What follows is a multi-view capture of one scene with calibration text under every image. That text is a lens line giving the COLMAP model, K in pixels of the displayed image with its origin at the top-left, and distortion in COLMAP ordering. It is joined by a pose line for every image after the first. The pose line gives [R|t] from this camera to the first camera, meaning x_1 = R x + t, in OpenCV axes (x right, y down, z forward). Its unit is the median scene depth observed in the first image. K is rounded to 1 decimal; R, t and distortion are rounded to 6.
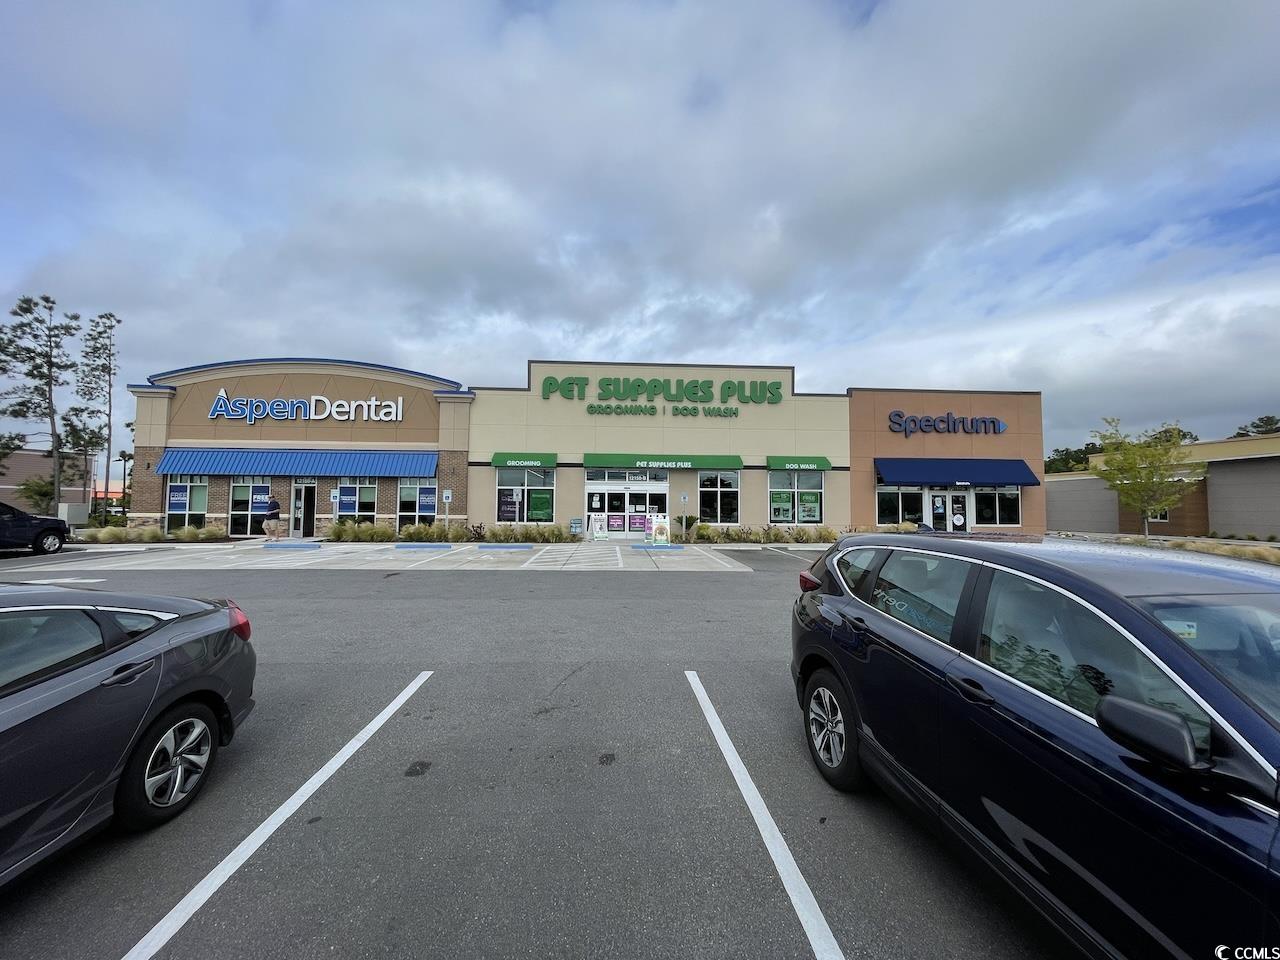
lens RADIAL K [[515.9, 0, 640.0], [0, 515.9, 480.0], [0, 0, 1]] dist [0.000735, 0.000293]
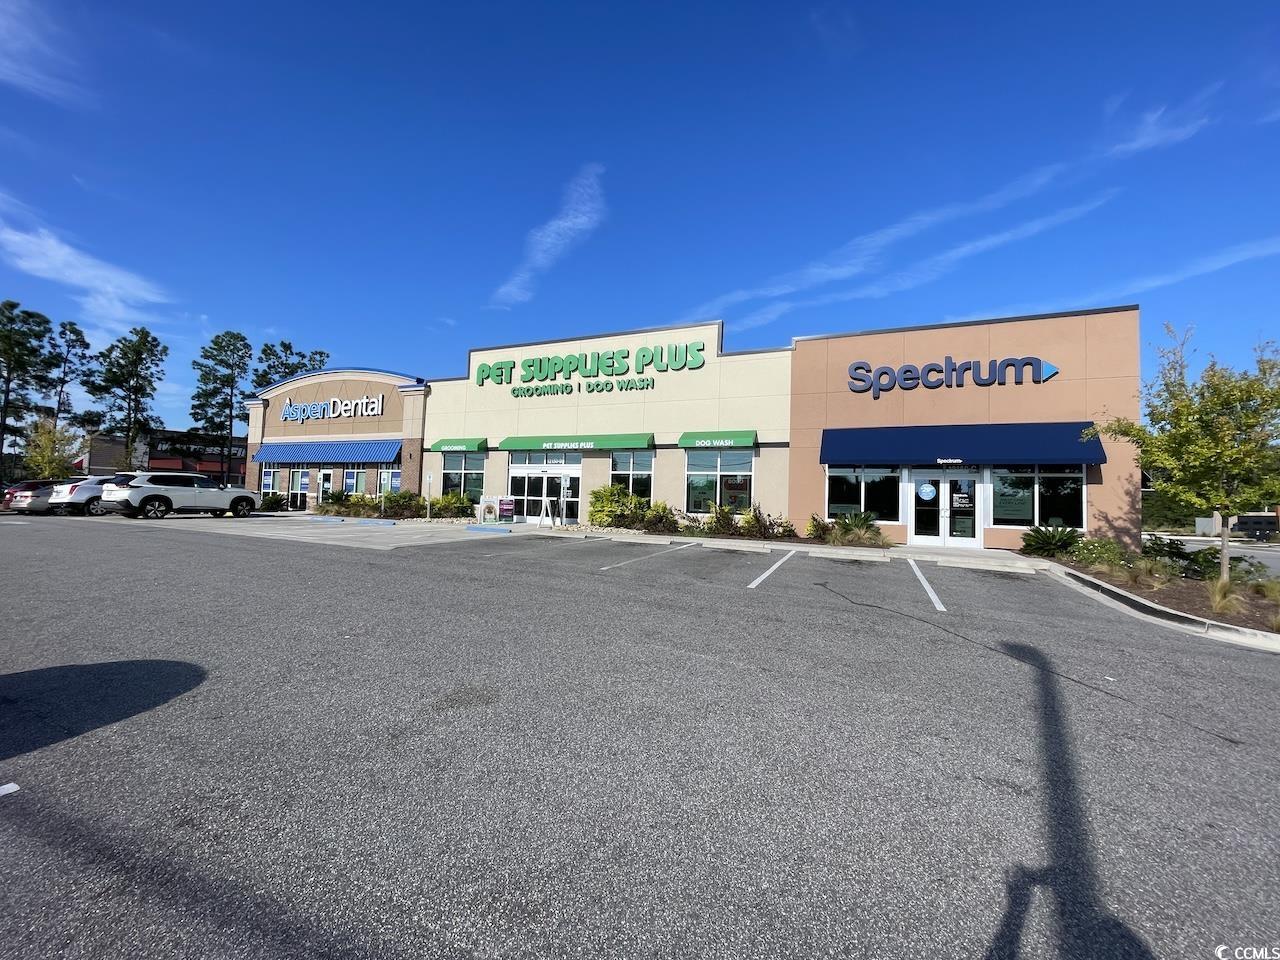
lens RADIAL K [[515.9, 0, 640.0], [0, 515.9, 480.0], [0, 0, 1]] dist [0.000735, 0.000293]
pose [[0.887762, 0.001559, -0.460300, 0.568581], [0.001007, 0.999985, 0.005329, 0.025966], [0.460302, -0.005194, 0.887747, 0.228862]]
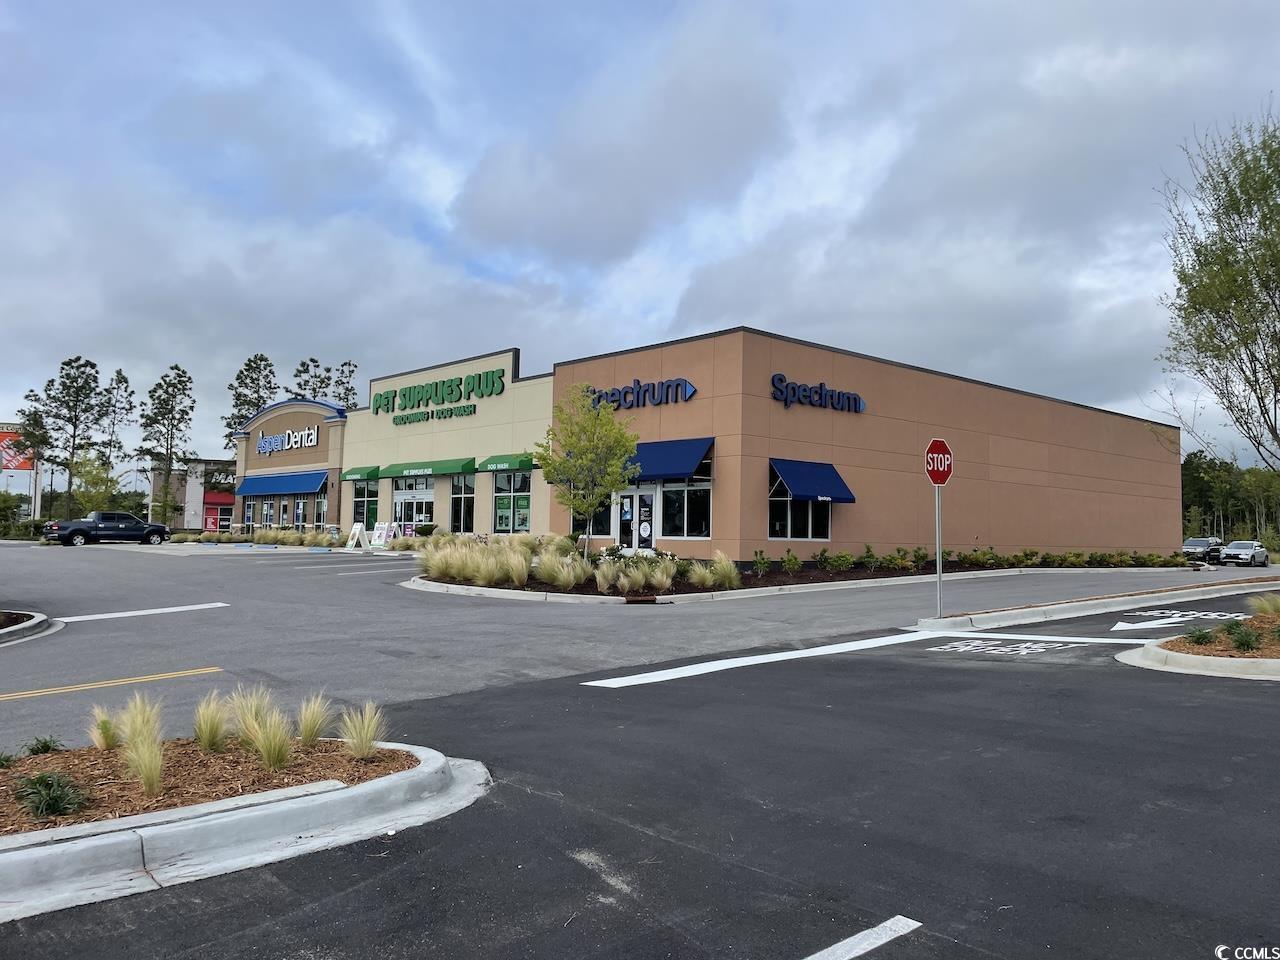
lens RADIAL K [[984.7, 0, 640.0], [0, 984.7, 480.0], [0, 0, 1]] dist [0.028093, -0.001264]
pose [[0.621704, -0.040140, -0.782223, 1.704762], [0.029856, 0.999175, -0.027544, 0.047352], [0.782683, -0.006229, 0.622389, 0.165192]]
